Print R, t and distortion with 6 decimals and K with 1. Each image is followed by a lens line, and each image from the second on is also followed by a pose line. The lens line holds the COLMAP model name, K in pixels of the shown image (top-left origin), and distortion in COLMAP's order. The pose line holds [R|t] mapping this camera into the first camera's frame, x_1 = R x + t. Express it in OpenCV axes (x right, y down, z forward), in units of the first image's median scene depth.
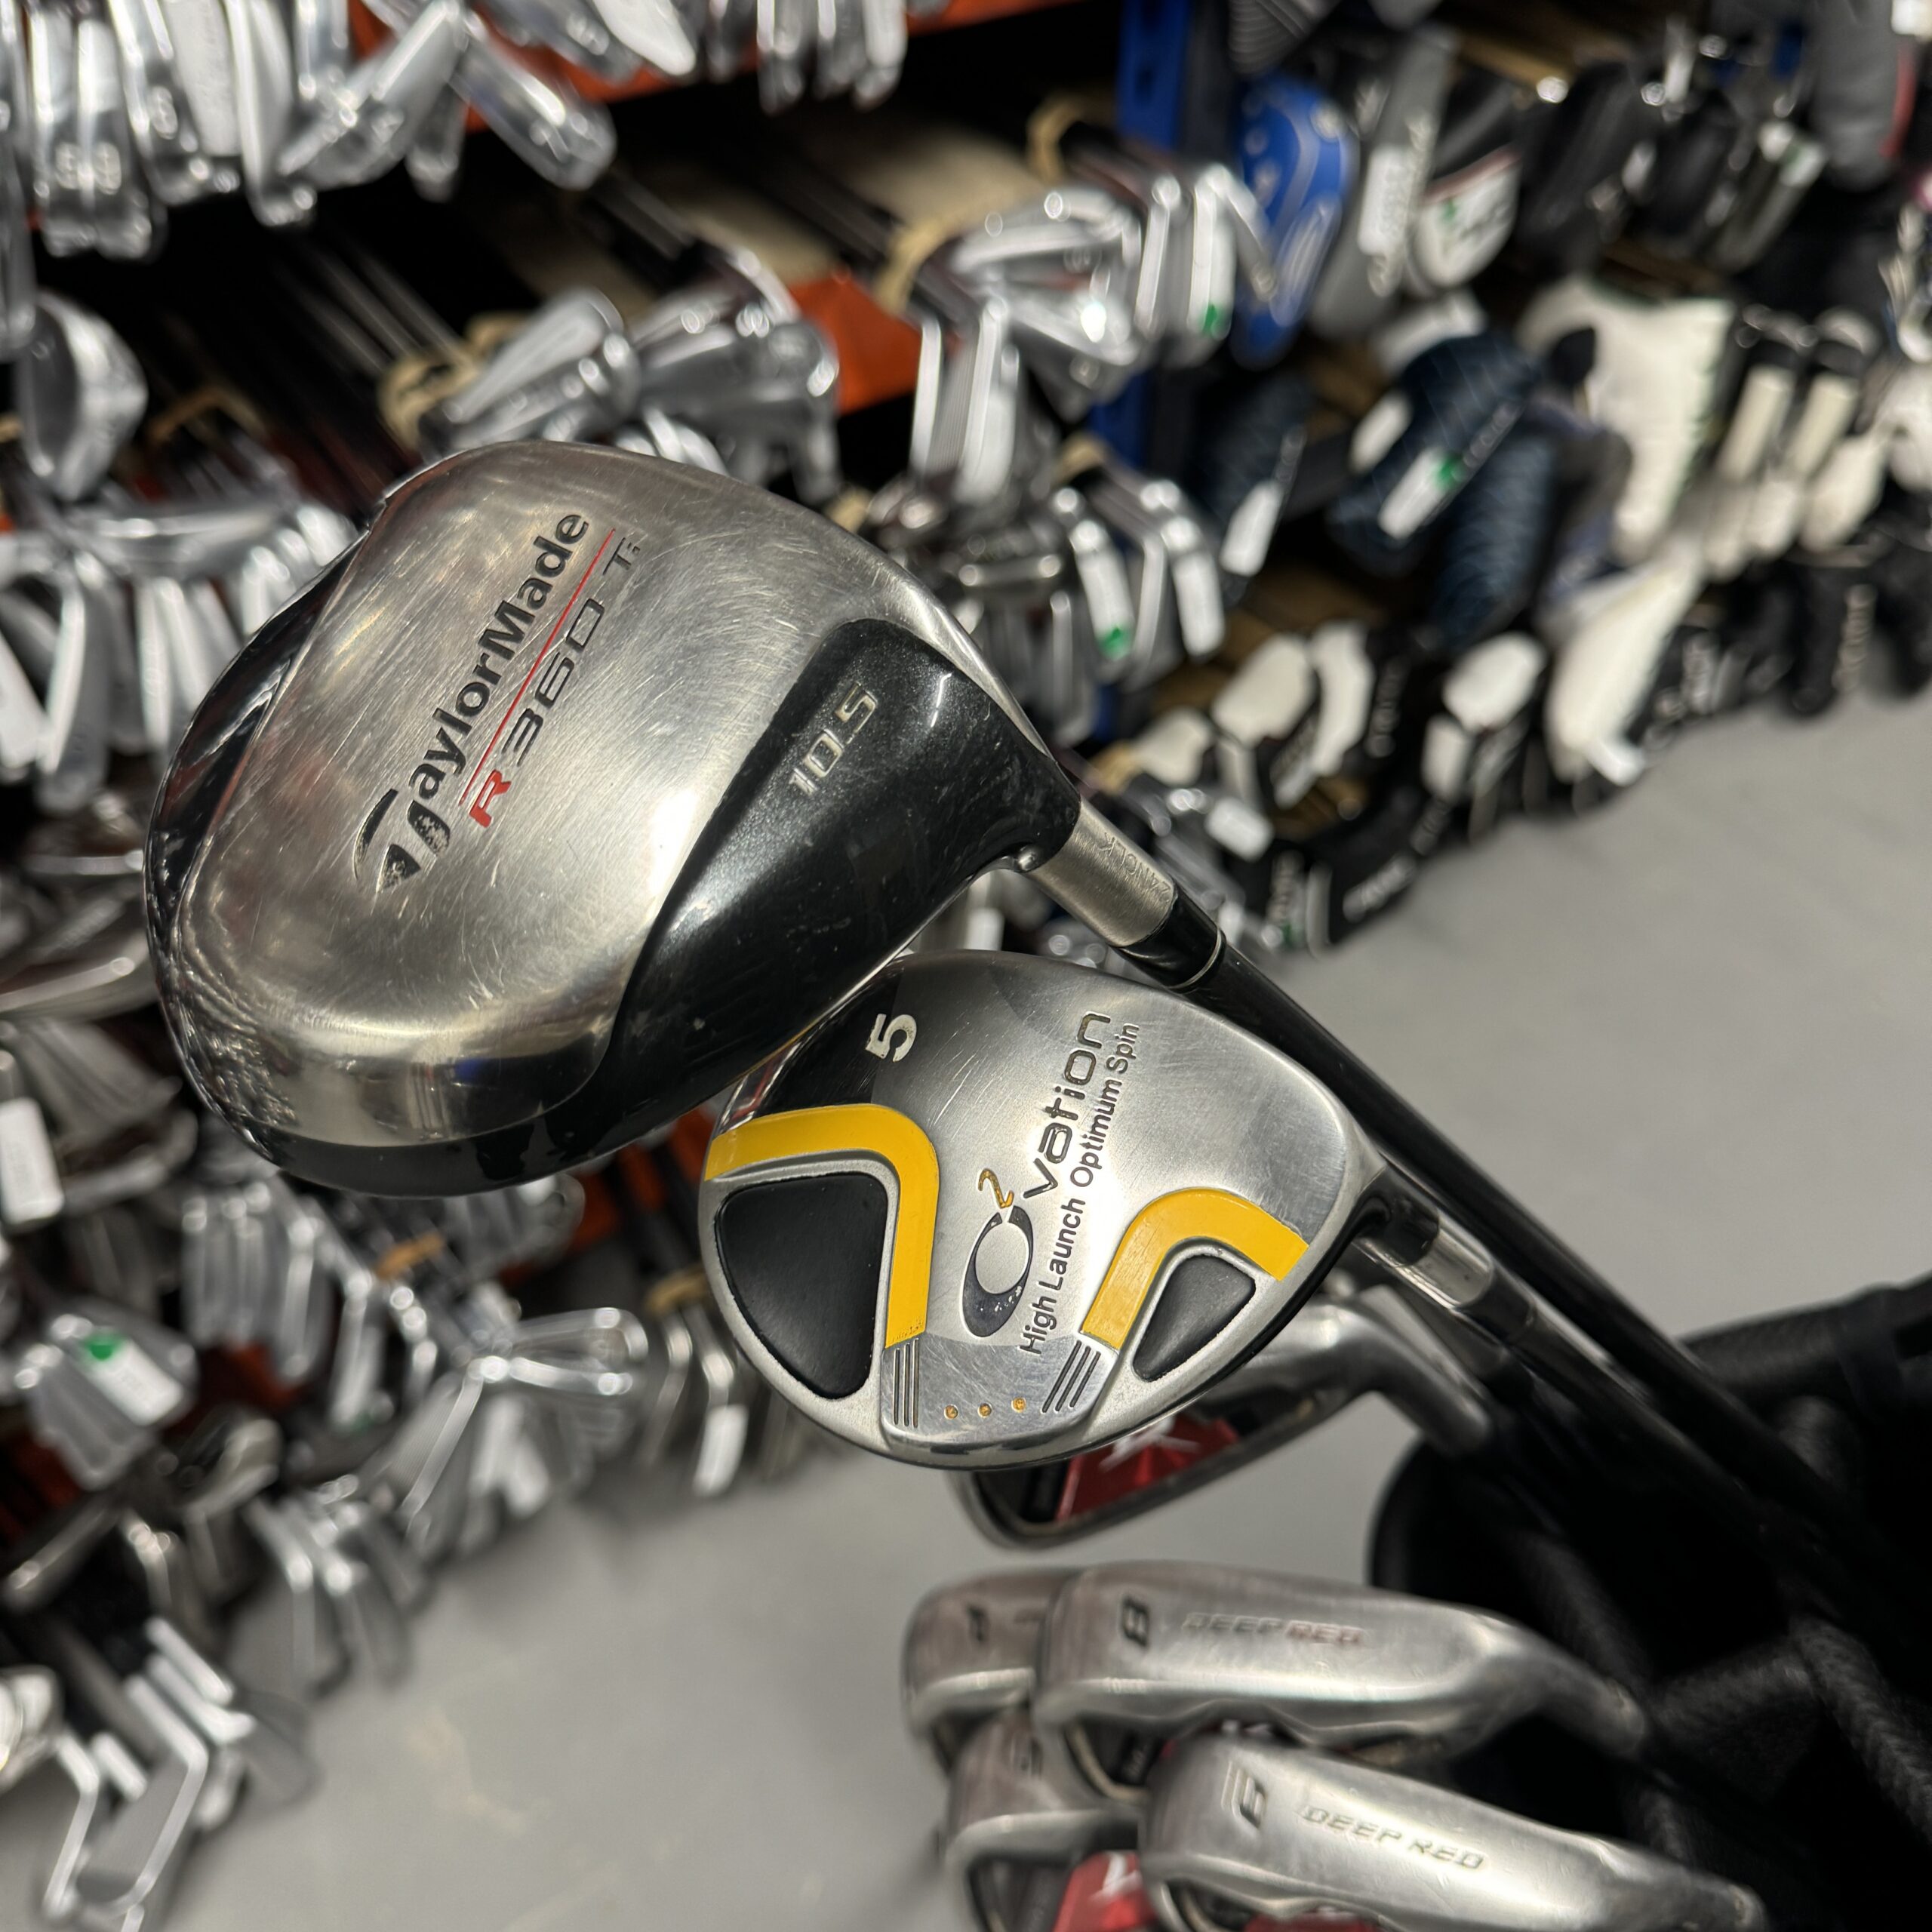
lens RADIAL K [[1988.2, 0, 966.0], [0, 1988.2, 966.0], [0, 0, 1]] dist [-0.011167, -0.051003]
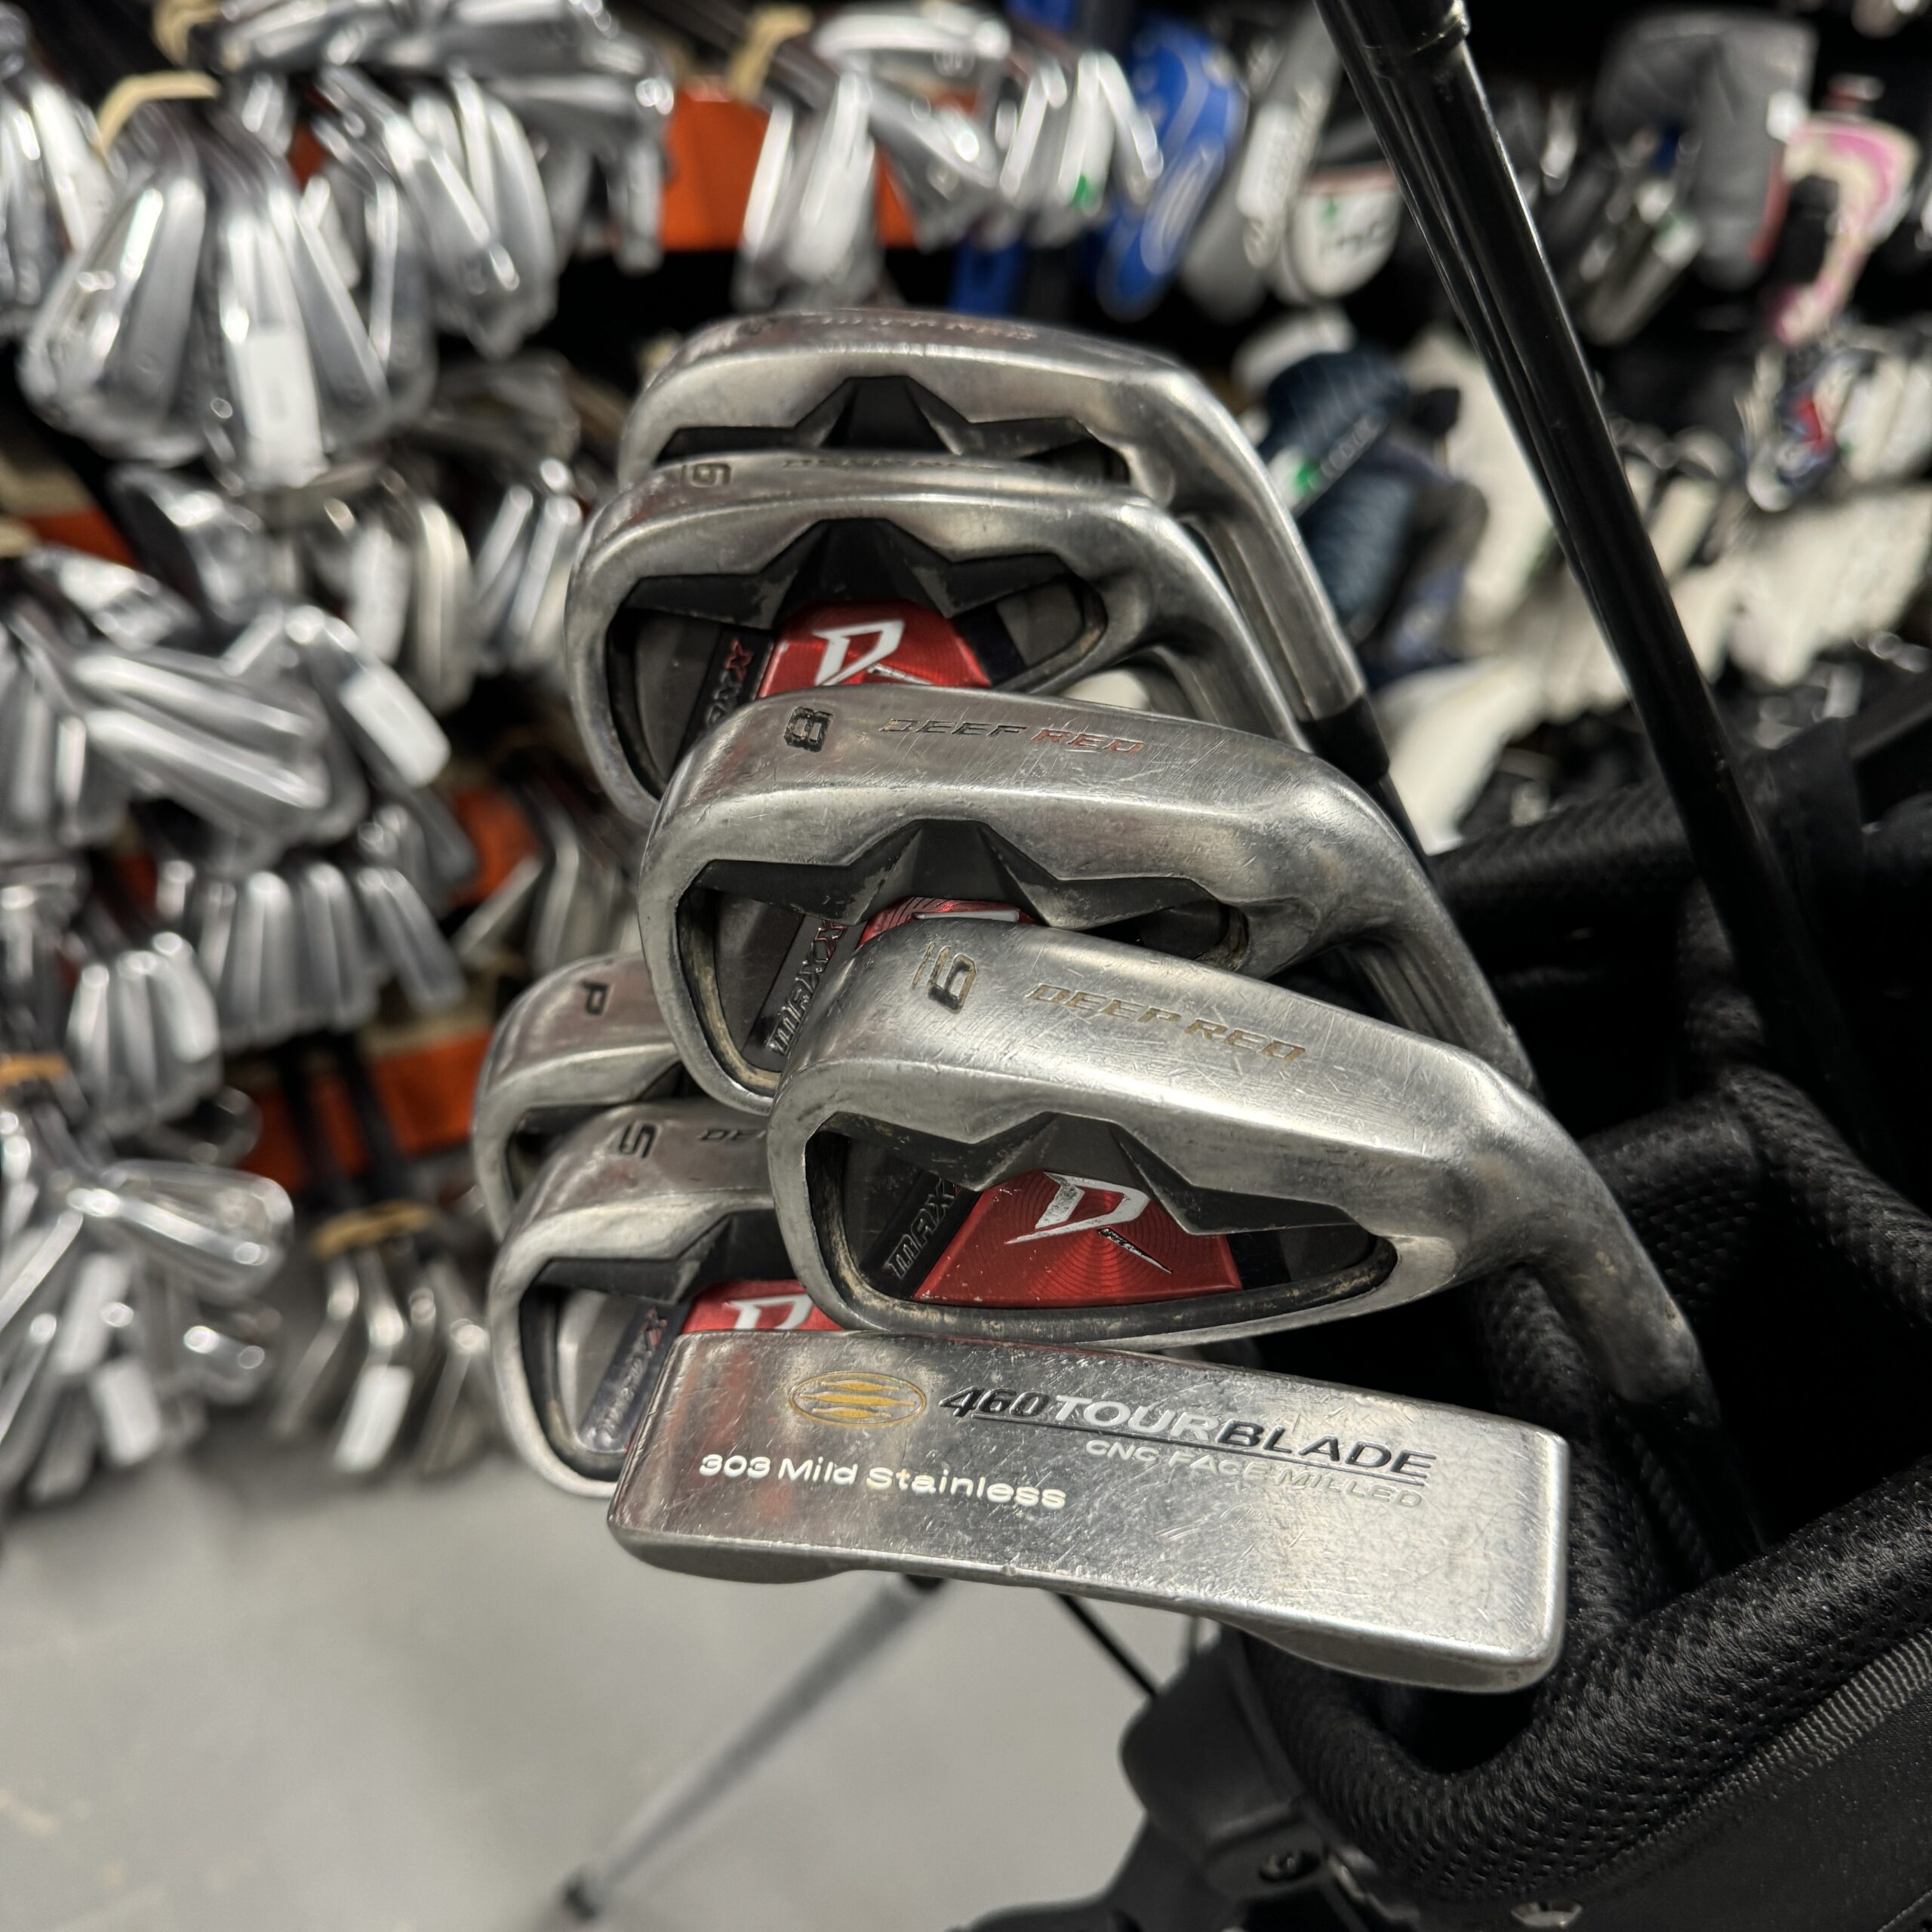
lens RADIAL K [[1981.6, 0, 966.0], [0, 1981.6, 966.0], [0, 0, 1]] dist [-0.020025, -0.033366]
pose [[0.988222, 0.125634, 0.087371, 0.028561], [-0.110734, 0.981151, -0.158370, 0.161149], [-0.105620, 0.146829, 0.983507, 0.116587]]
